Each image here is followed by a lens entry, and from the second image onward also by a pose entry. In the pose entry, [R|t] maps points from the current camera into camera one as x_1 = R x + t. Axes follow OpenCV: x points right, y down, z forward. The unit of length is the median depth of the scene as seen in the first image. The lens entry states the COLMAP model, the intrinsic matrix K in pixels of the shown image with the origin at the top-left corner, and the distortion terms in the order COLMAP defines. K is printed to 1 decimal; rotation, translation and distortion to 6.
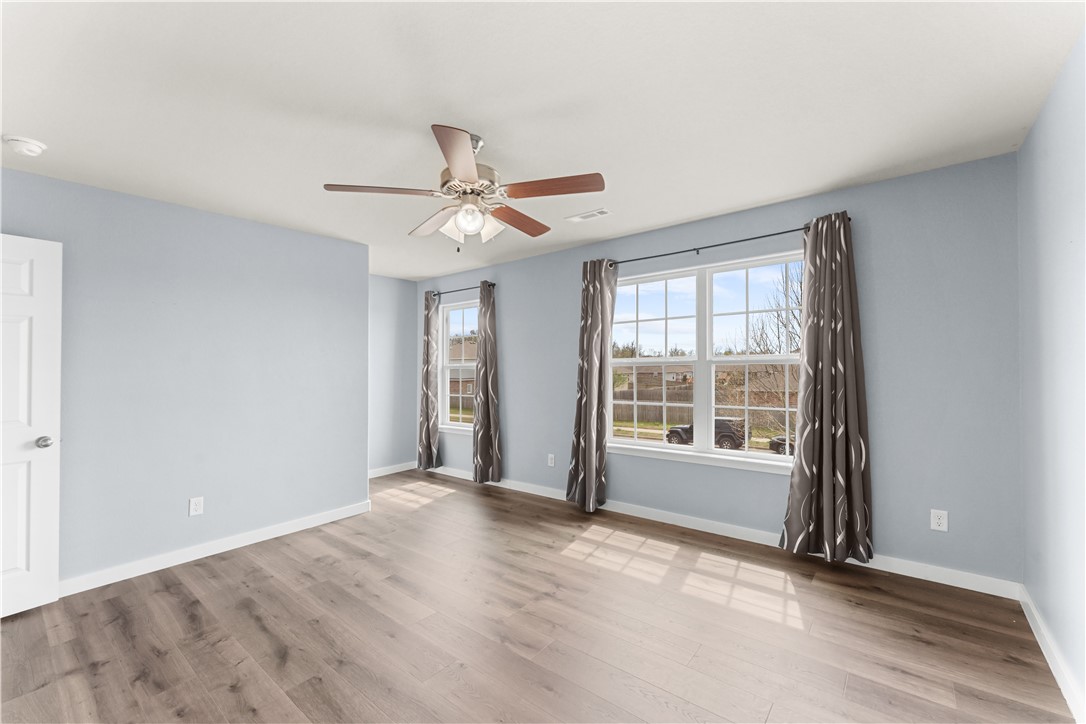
lens RADIAL K [[459.2, 0, 543.0], [0, 459.2, 362.0], [0, 0, 1]] dist [0.075786, -0.019461]
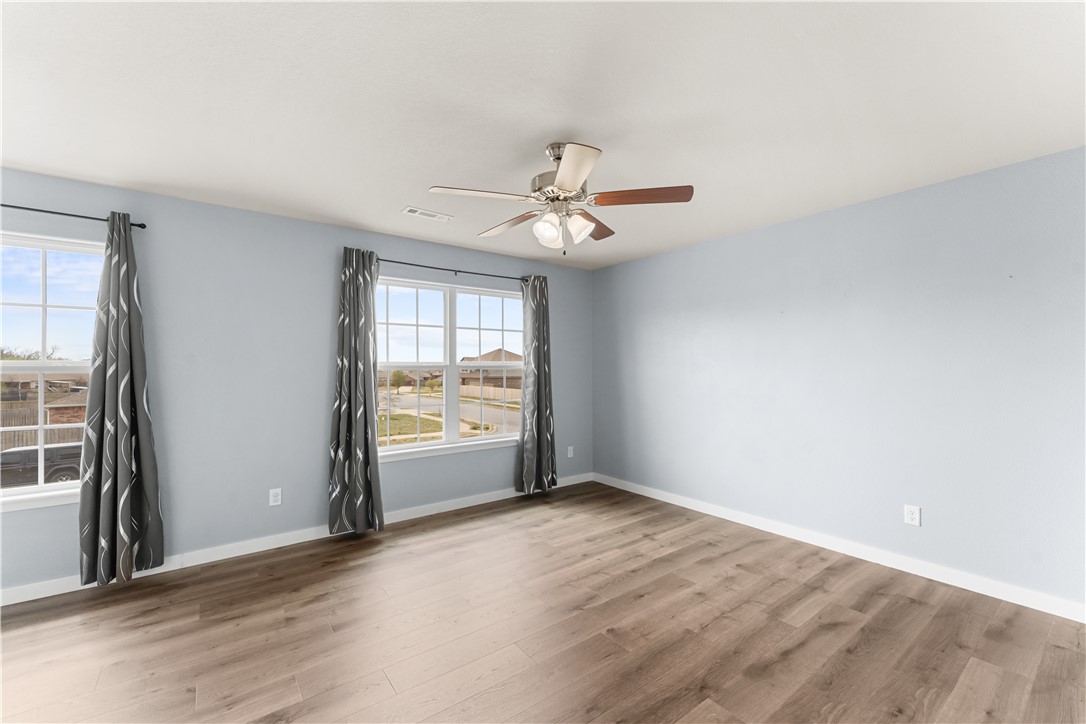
lens RADIAL K [[449.2, 0, 539.4], [0, 449.2, 367.2], [0, 0, 1]] dist [0.000546, 0.000028]
pose [[0.232355, 0.014350, 0.972525, -0.707403], [-0.018536, 0.999775, -0.010324, 0.008262], [-0.972454, -0.015628, 0.232568, 0.520082]]
